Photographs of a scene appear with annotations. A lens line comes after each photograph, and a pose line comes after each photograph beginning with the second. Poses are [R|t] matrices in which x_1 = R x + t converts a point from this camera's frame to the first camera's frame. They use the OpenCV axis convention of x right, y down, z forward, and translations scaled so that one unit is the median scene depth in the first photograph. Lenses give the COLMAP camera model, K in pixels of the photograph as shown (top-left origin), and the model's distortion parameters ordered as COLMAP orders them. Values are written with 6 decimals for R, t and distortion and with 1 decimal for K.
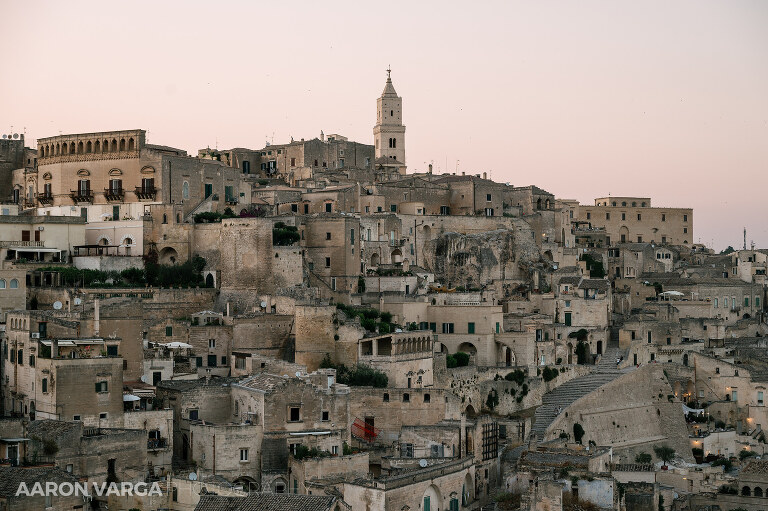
lens RADIAL K [[1409.6, 0, 389.4], [0, 1409.6, 257.2], [0, 0, 1]] dist [0.000627, 0.000000]
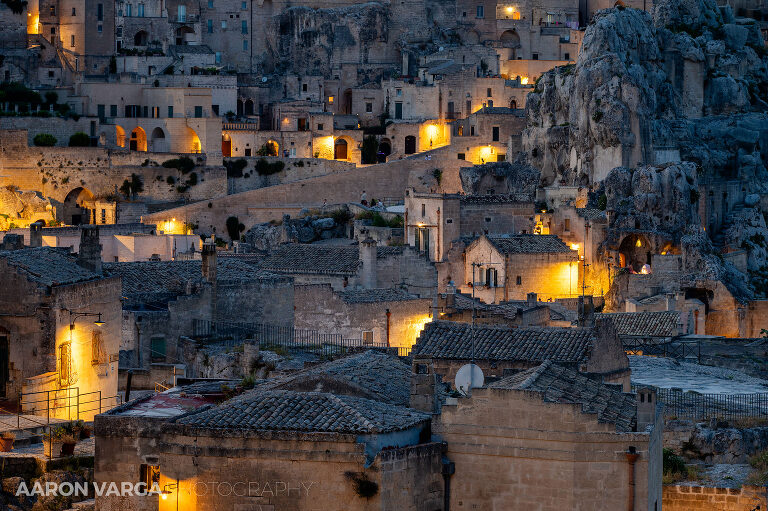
lens RADIAL K [[2728.3, 0, 386.8], [0, 2728.3, 230.5], [0, 0, 1]] dist [-0.018461, 0.000000]
pose [[0.869061, 0.028511, -0.493882, 0.909547], [-0.000696, 0.998407, 0.056411, 0.024039], [0.494704, -0.048681, 0.867697, -0.389688]]
